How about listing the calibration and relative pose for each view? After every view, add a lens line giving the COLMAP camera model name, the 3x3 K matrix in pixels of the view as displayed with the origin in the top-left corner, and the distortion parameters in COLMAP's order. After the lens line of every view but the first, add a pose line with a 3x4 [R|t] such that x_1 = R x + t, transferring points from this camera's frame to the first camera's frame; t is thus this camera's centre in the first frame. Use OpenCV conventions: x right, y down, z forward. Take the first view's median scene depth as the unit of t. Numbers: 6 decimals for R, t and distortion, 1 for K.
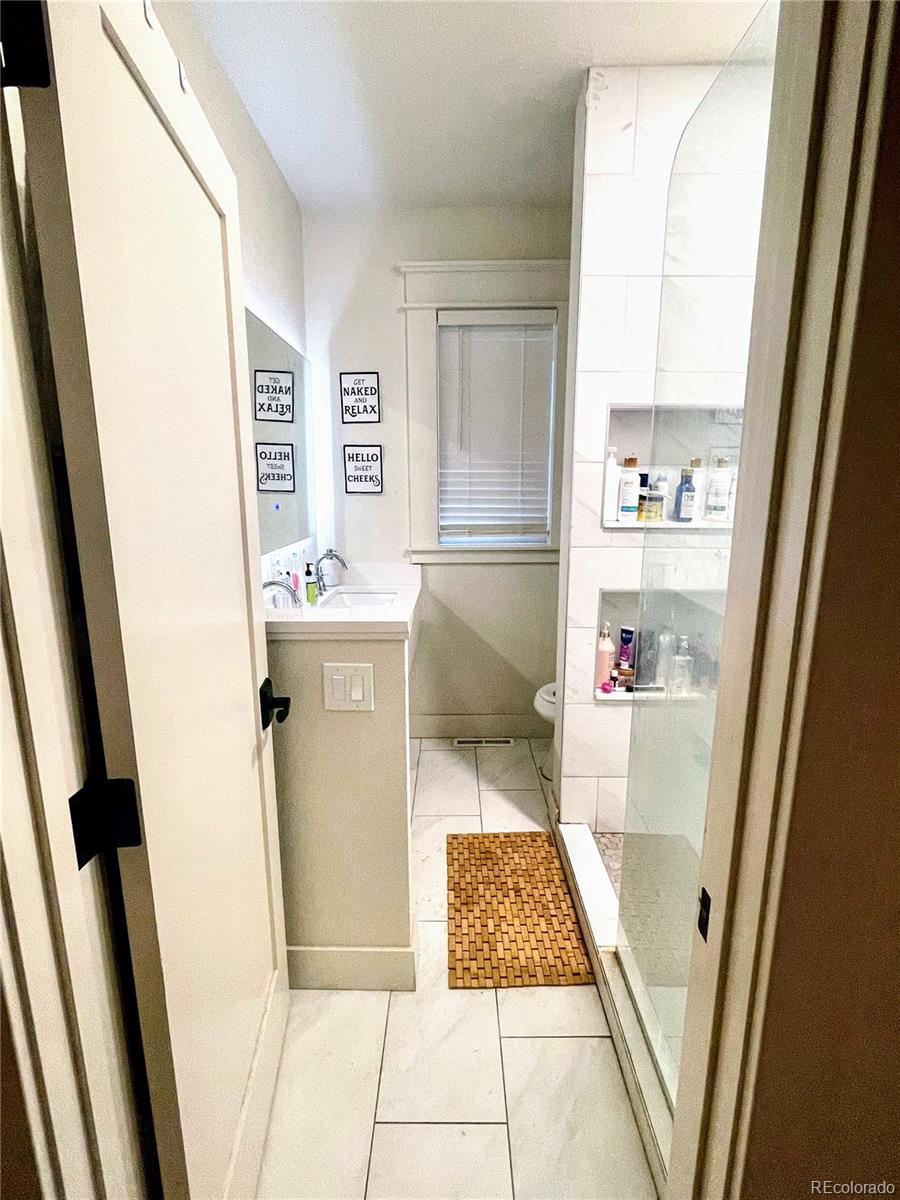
lens RADIAL K [[562.5, 0, 448.9], [0, 562.5, 599.2], [0, 0, 1]] dist [0.001848, 0.000236]
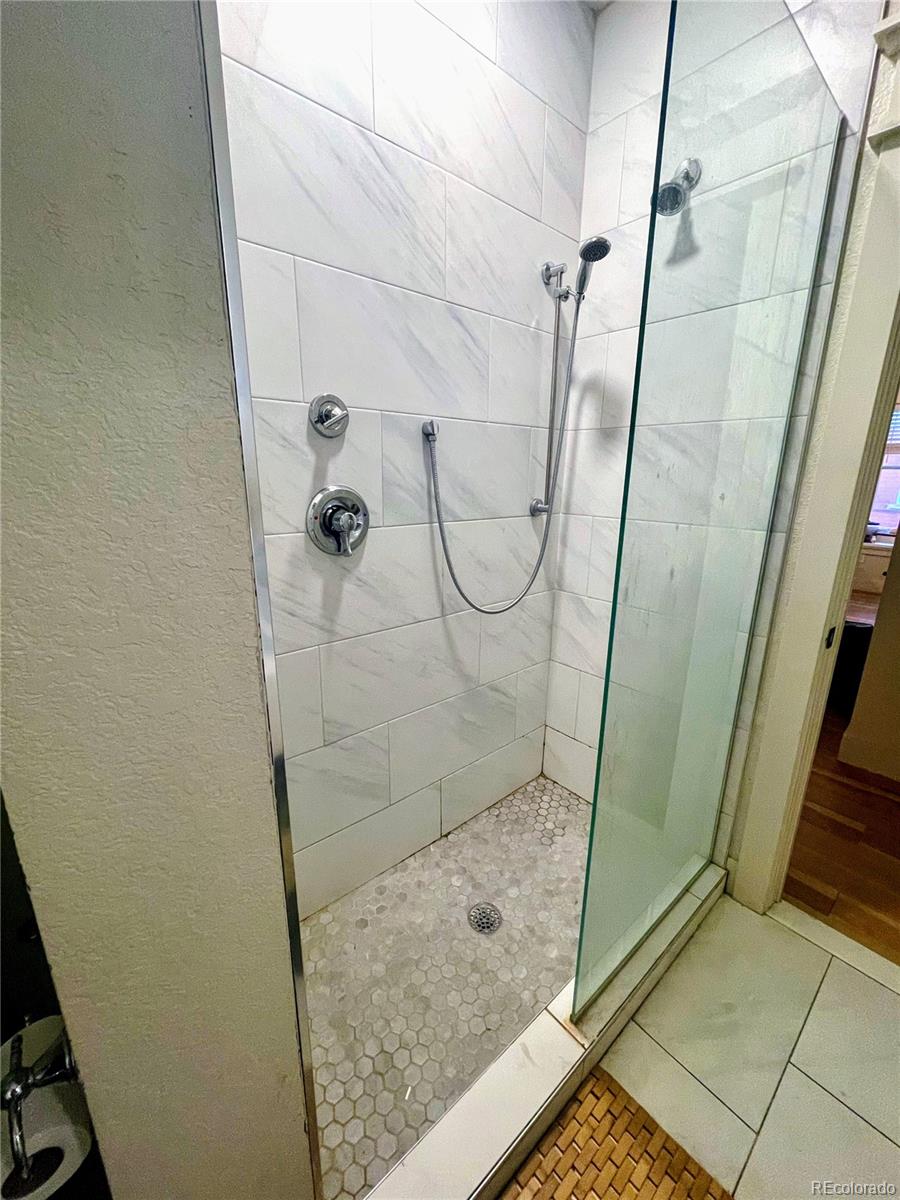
lens RADIAL K [[483.7, 0, 450.4], [0, 483.7, 599.0], [0, 0, 1]] dist [0.000858, -0.000053]
pose [[-0.652481, -0.195542, 0.732142, 0.017360], [0.143557, 0.916746, 0.372783, -0.233501], [-0.744083, 0.348338, -0.570089, 1.329283]]
